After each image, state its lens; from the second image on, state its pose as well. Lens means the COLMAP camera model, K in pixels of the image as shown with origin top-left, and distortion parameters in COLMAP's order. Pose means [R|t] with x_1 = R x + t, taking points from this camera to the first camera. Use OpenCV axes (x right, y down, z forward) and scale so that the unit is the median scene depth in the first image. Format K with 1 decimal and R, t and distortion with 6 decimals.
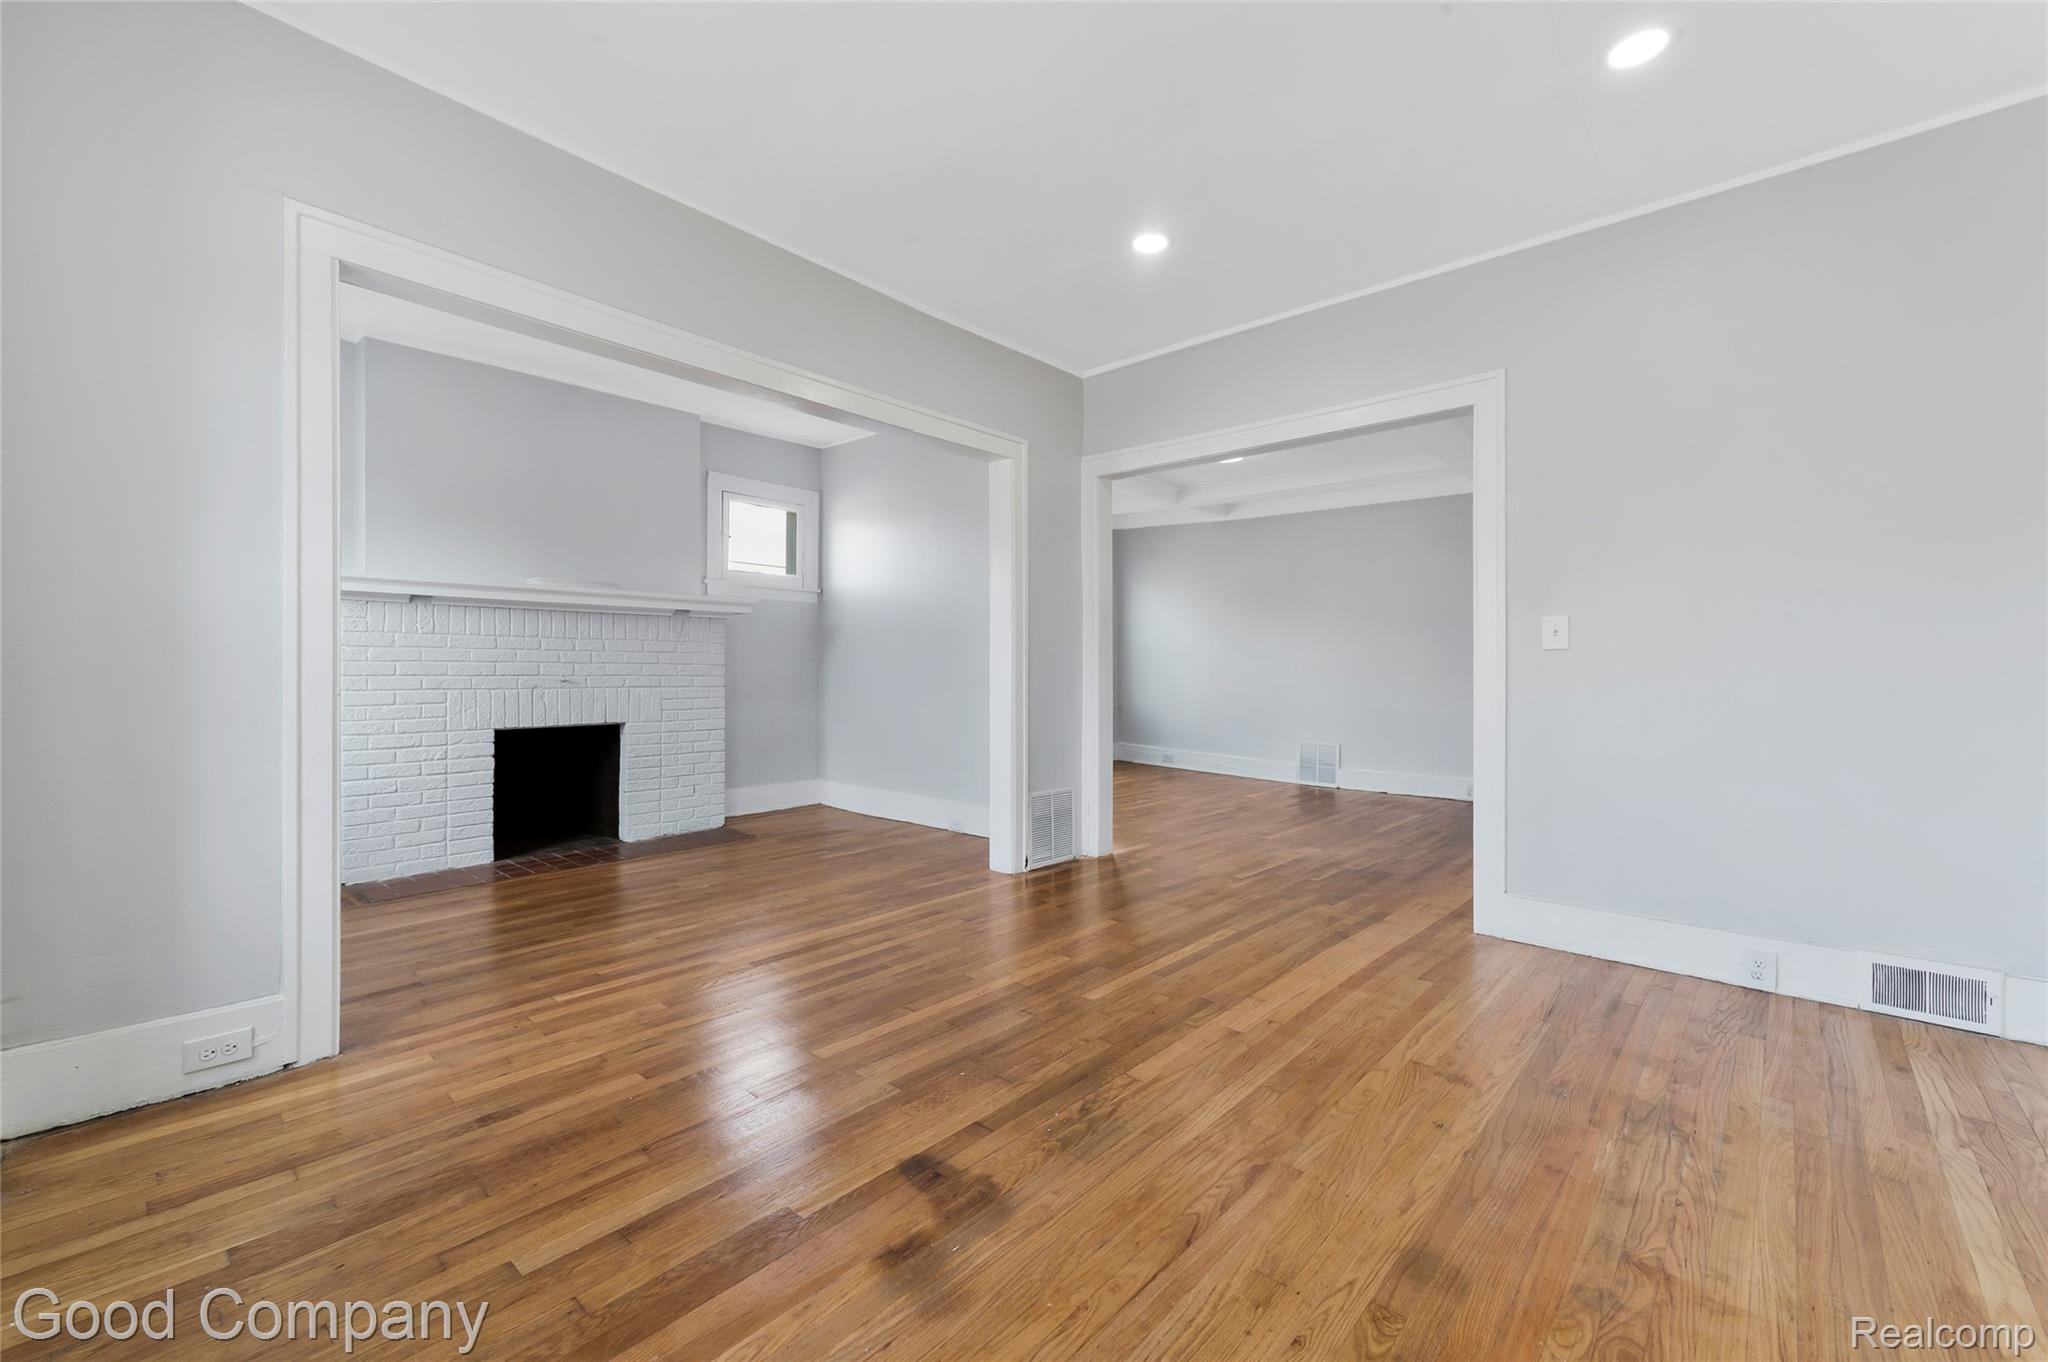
lens RADIAL K [[824.0, 0, 1010.5], [0, 824.0, 671.4], [0, 0, 1]] dist [0.004617, 0.001016]
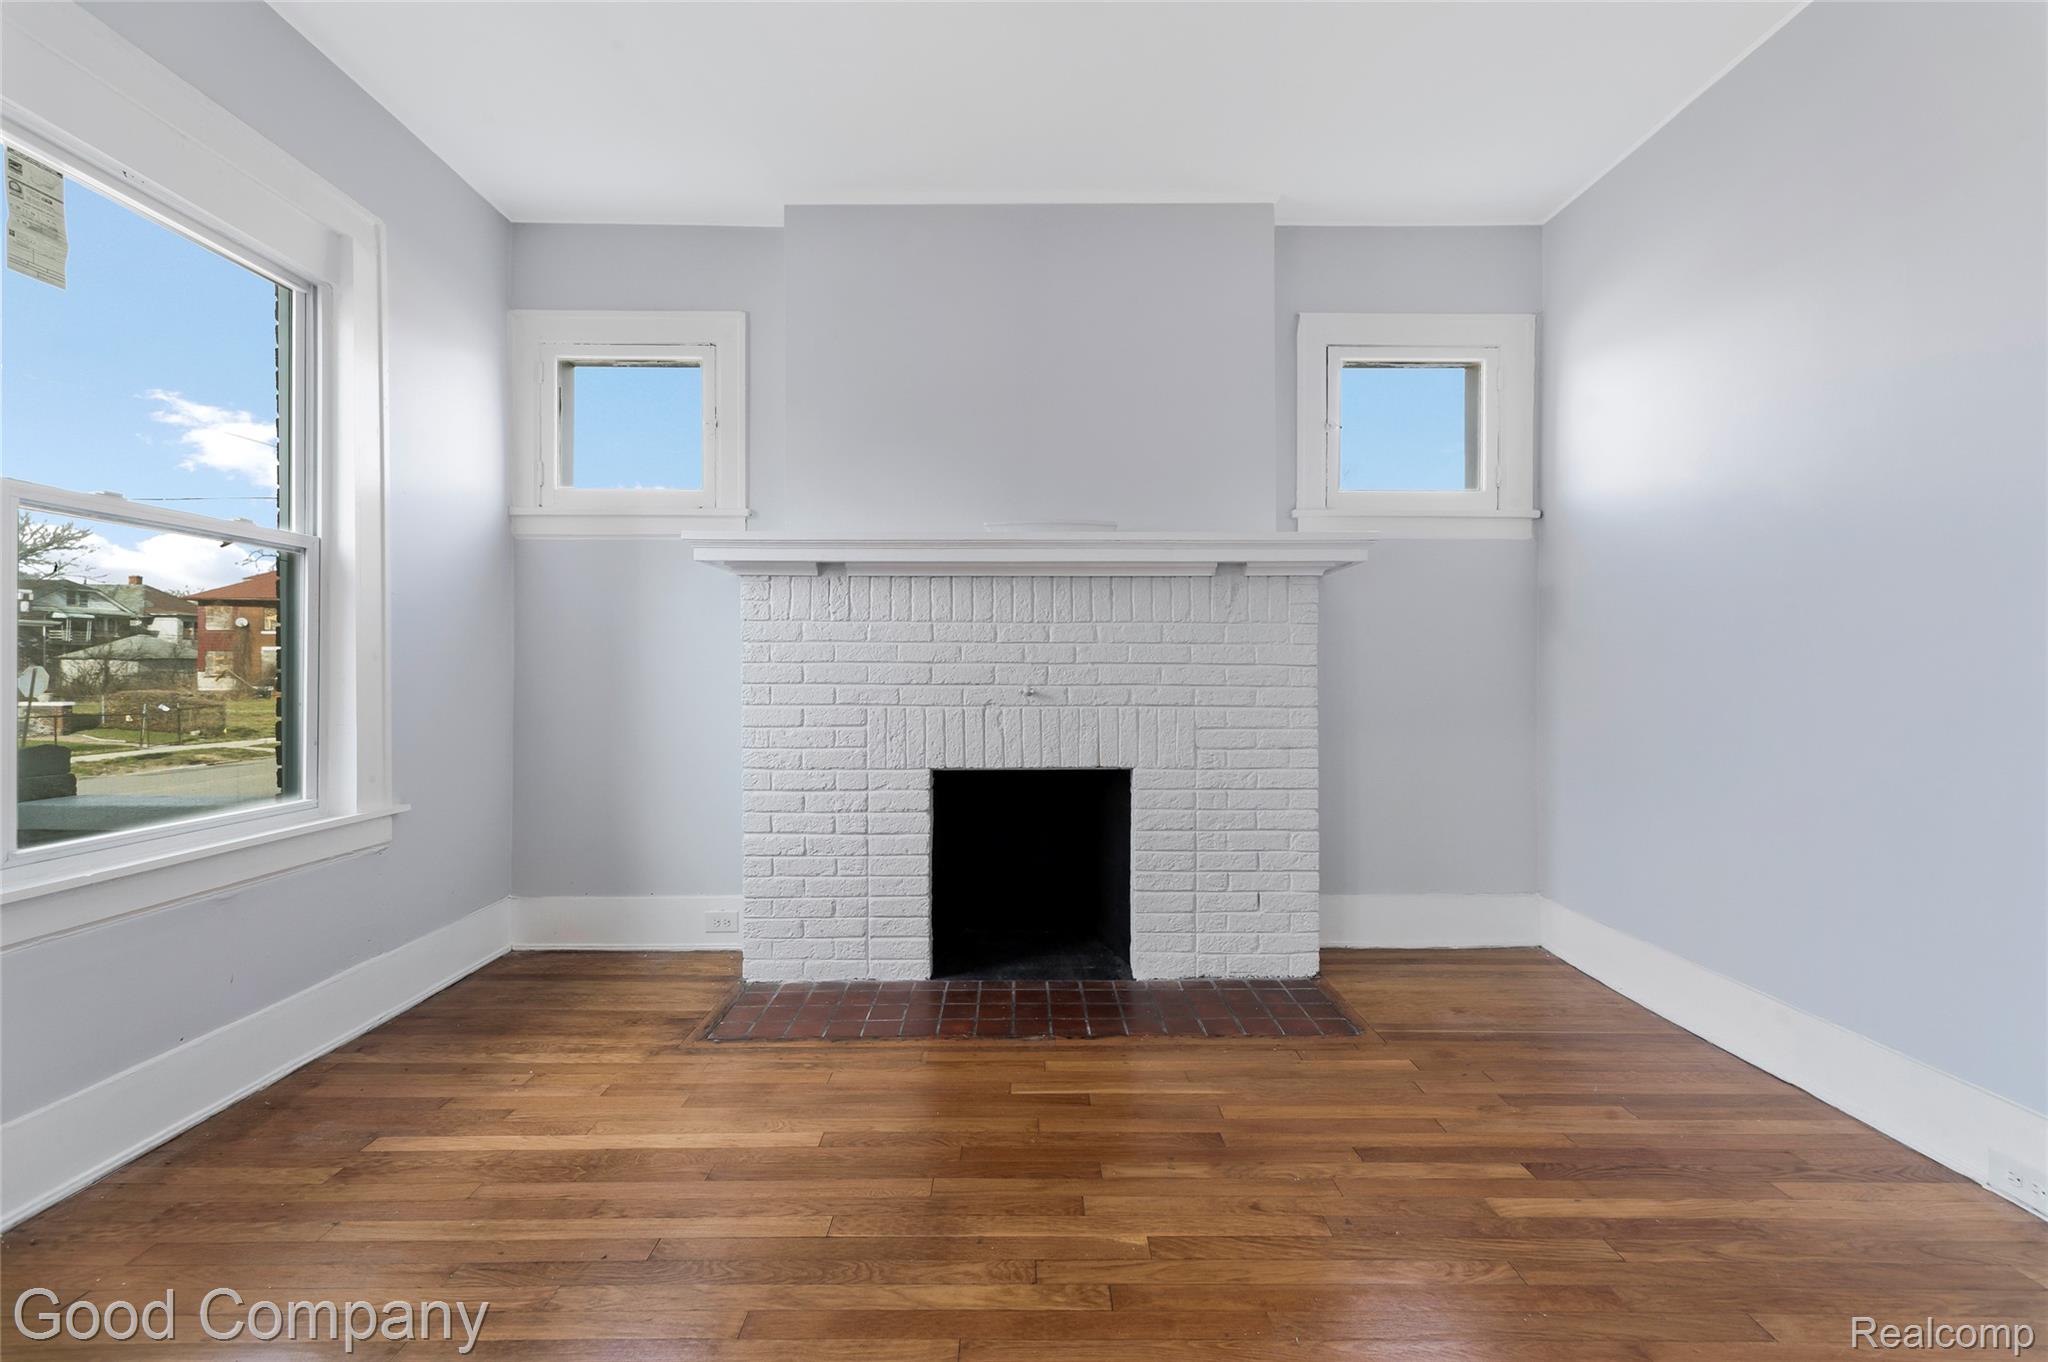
lens RADIAL K [[824.0, 0, 1014.1], [0, 824.0, 659.3], [0, 0, 1]] dist [0.004617, 0.001016]
pose [[0.685342, -0.006561, -0.728192, -0.111909], [0.000423, 0.999963, -0.008612, -0.007598], [0.728221, 0.005594, 0.685319, 0.562390]]
